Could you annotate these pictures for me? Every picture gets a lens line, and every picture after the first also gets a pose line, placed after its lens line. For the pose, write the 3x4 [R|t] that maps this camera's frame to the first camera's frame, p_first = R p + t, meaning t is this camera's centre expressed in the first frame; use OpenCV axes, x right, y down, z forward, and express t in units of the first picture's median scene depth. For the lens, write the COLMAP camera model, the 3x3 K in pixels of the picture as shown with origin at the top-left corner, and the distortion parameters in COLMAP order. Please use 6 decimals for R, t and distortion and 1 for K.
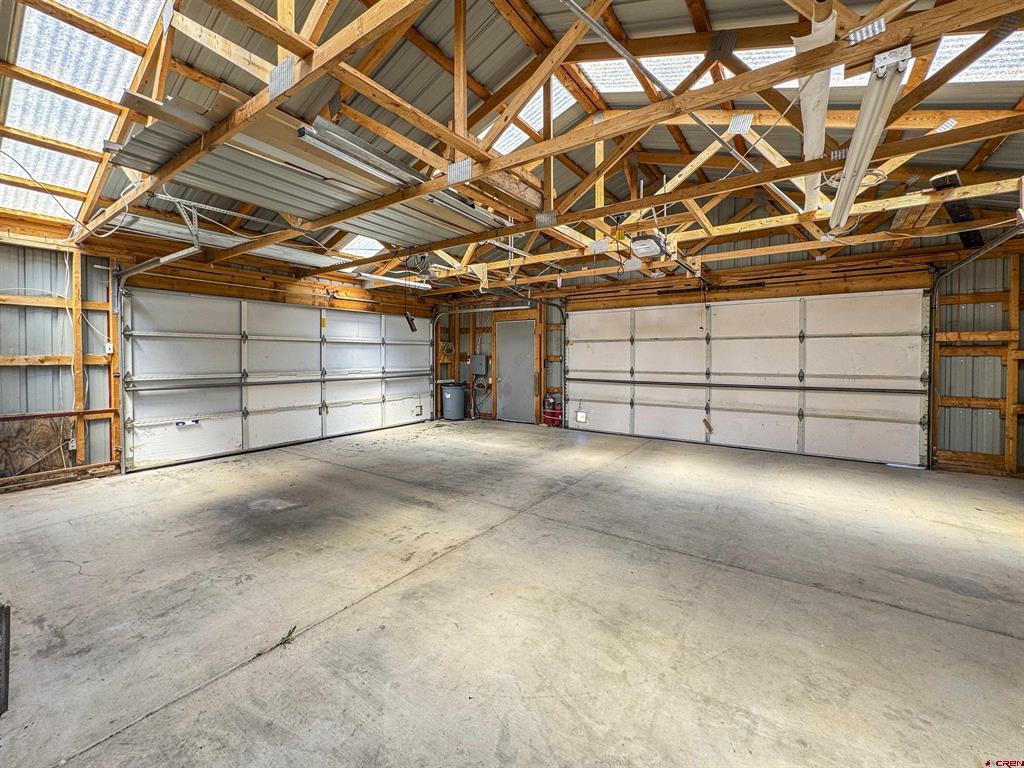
lens RADIAL K [[416.3, 0, 512.6], [0, 416.3, 366.7], [0, 0, 1]] dist [-0.001267, -0.000242]
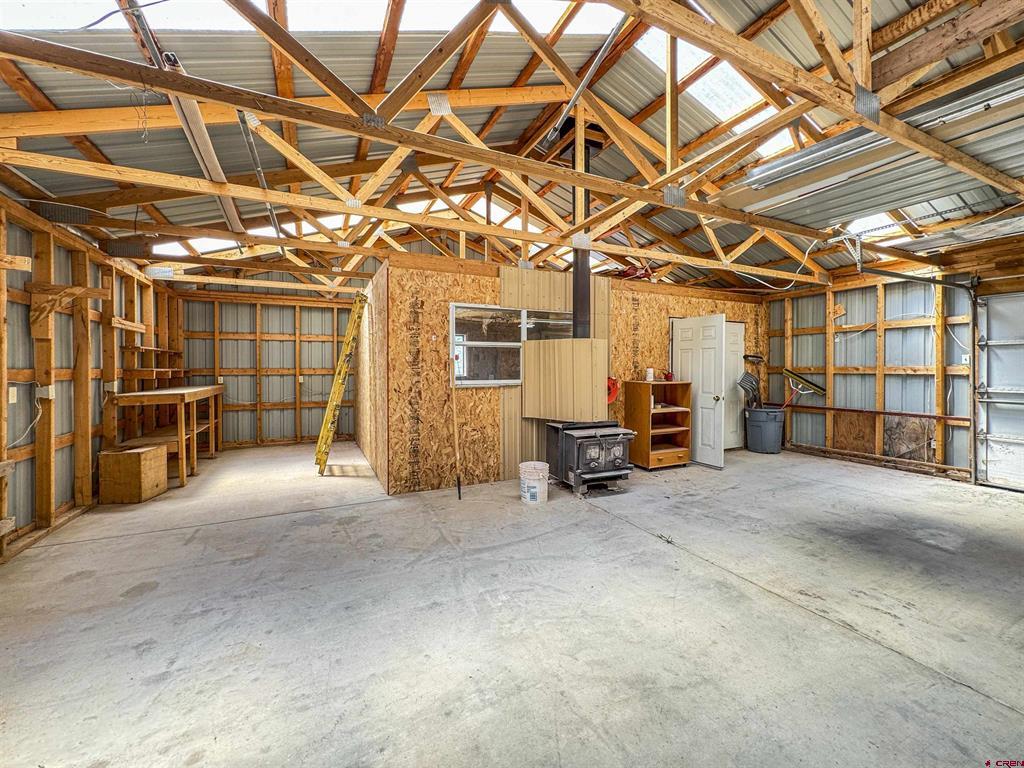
lens RADIAL K [[416.3, 0, 512.6], [0, 416.3, 366.7], [0, 0, 1]] dist [-0.001267, -0.000242]
pose [[-0.486953, -0.001225, -0.873428, 0.726013], [-0.019777, 0.999758, 0.009624, -0.019117], [0.873205, 0.021960, -0.486859, 0.764556]]
